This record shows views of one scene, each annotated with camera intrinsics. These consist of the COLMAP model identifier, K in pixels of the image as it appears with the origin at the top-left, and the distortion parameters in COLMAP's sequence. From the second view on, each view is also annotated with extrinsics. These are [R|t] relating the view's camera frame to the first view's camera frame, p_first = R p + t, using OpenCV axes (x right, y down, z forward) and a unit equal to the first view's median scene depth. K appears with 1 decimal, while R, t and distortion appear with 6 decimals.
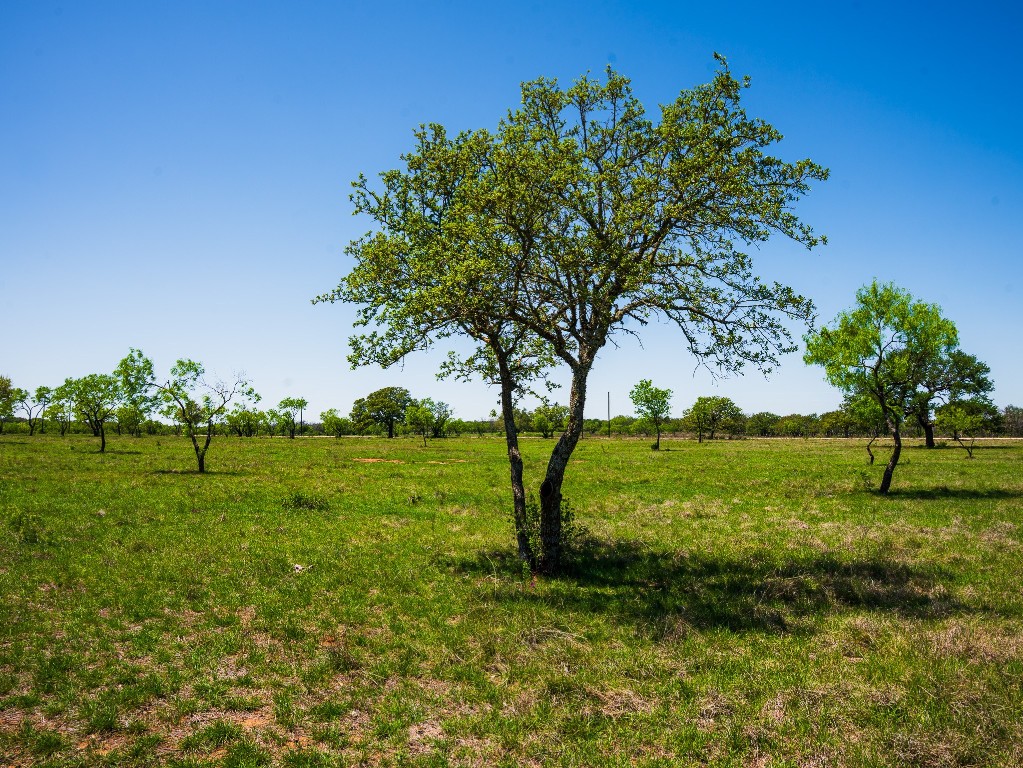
lens RADIAL K [[844.1, 0, 511.5], [0, 844.1, 384.0], [0, 0, 1]] dist [-0.130592, 0.013722]
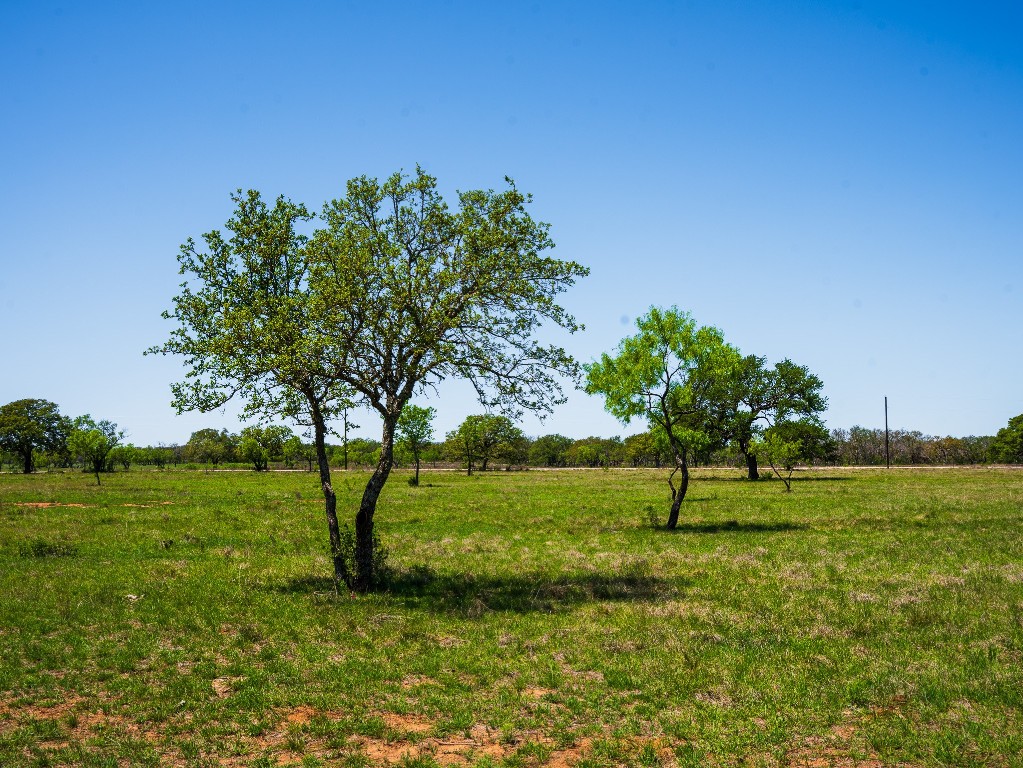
lens RADIAL K [[1318.3, 0, 511.5], [0, 1318.3, 384.0], [0, 0, 1]] dist [-0.033363, -0.003954]
pose [[0.966514, 0.005009, 0.256566, -0.204781], [-0.005089, 0.999987, -0.000353, -0.057471], [-0.256565, -0.000965, 0.966527, -0.753083]]
